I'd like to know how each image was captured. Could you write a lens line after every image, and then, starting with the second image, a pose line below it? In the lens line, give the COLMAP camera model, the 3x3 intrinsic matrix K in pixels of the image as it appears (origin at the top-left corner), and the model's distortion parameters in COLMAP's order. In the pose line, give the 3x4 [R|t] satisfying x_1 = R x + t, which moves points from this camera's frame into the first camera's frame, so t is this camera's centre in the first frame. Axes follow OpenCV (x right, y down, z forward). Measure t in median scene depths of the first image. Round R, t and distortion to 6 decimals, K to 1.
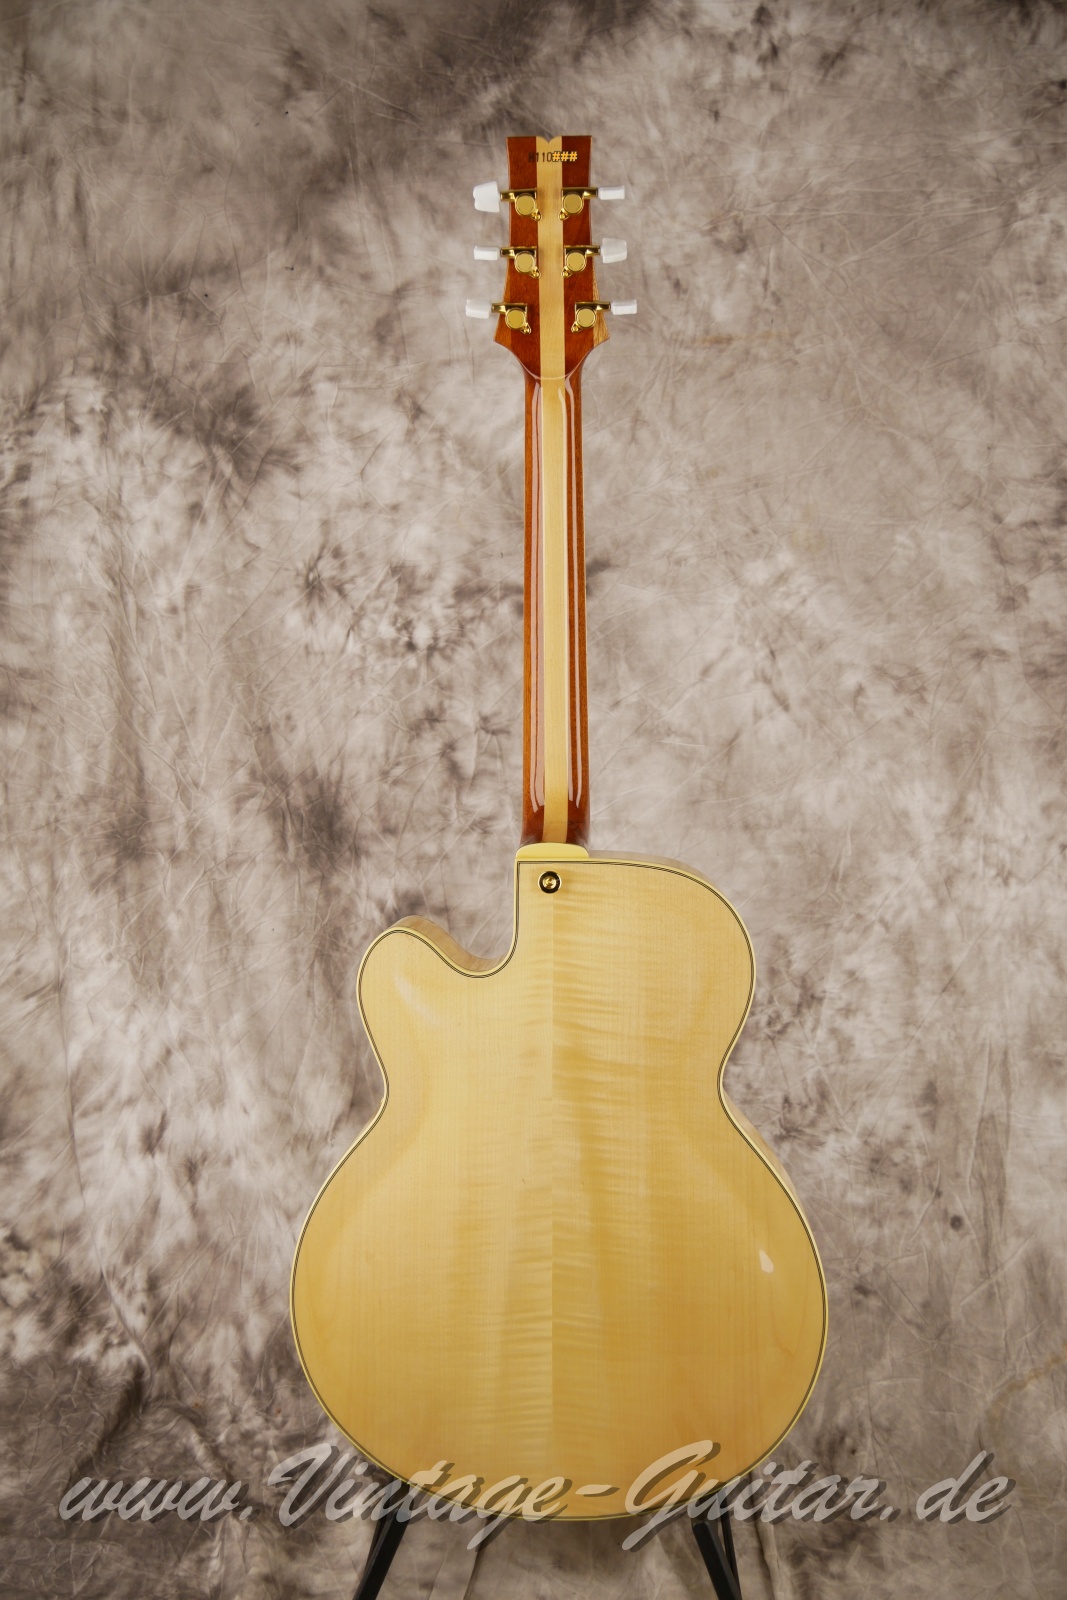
lens RADIAL K [[1356.4, 0, 534.9], [0, 1356.4, 802.7], [0, 0, 1]] dist [-0.081857, 0.049264]
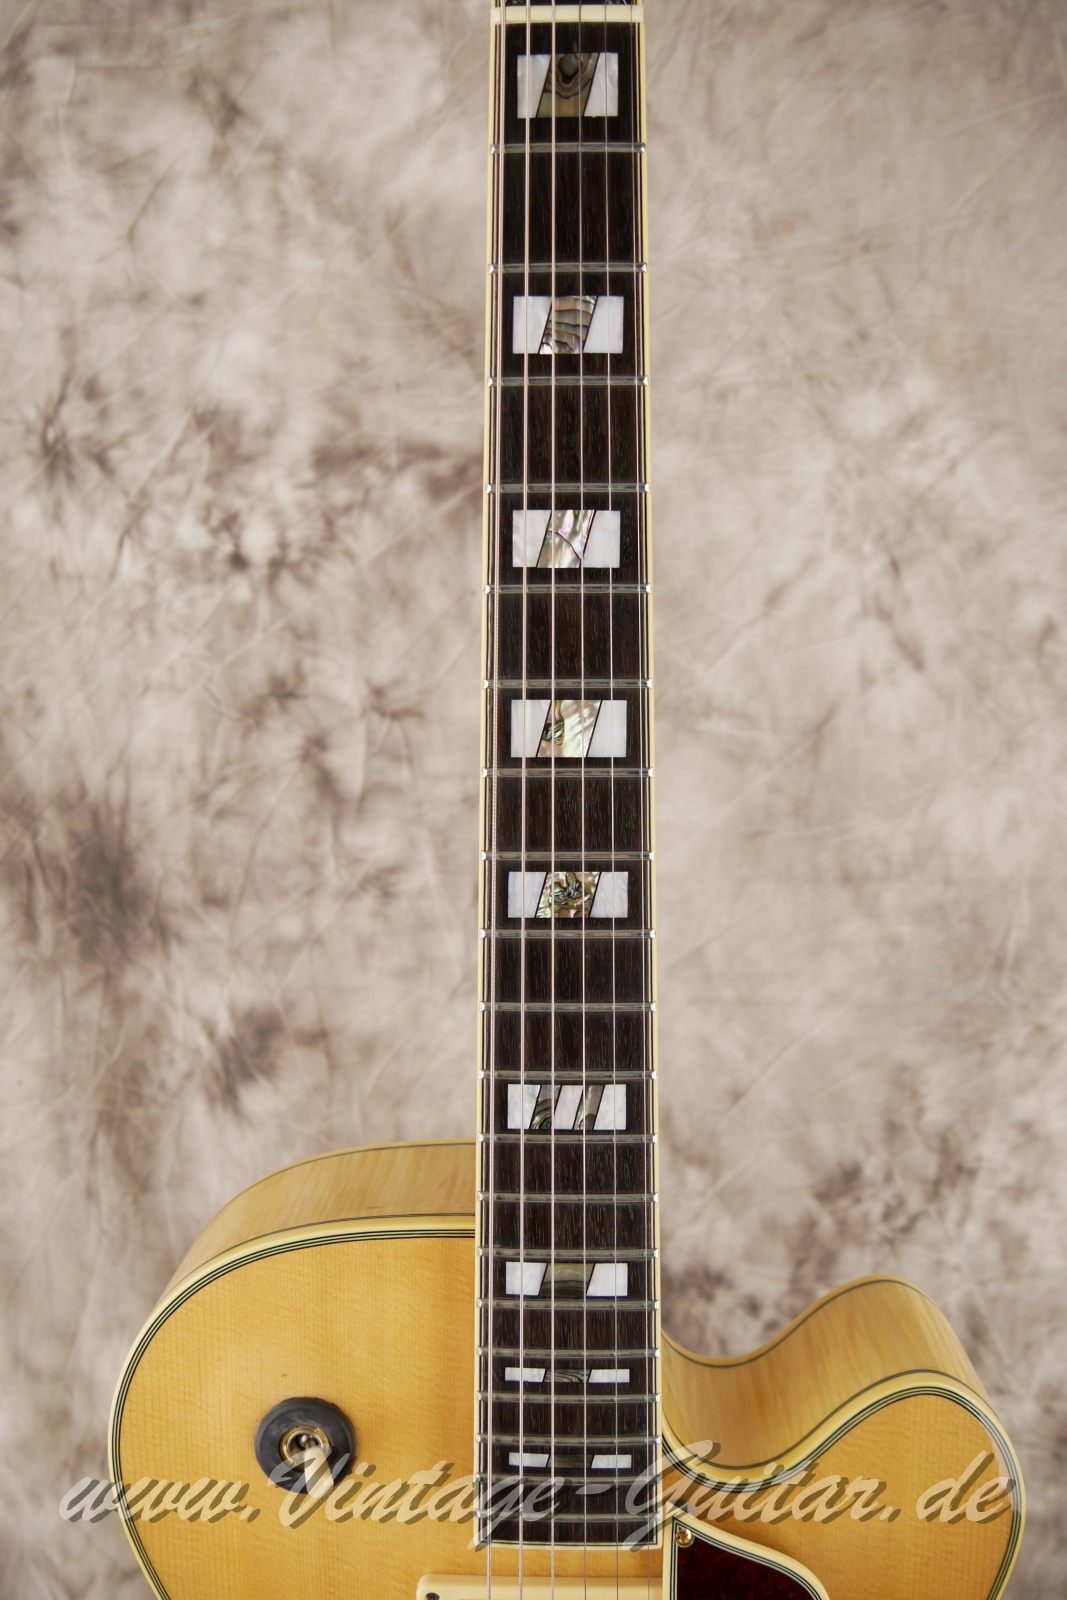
lens RADIAL K [[1346.7, 0, 540.5], [0, 1346.7, 805.1], [0, 0, 1]] dist [-0.089569, 0.058157]
pose [[0.998546, -0.031663, 0.043617, 0.004438], [0.024177, 0.986402, 0.162565, -0.104864], [-0.048171, -0.161275, 0.985733, 0.449320]]
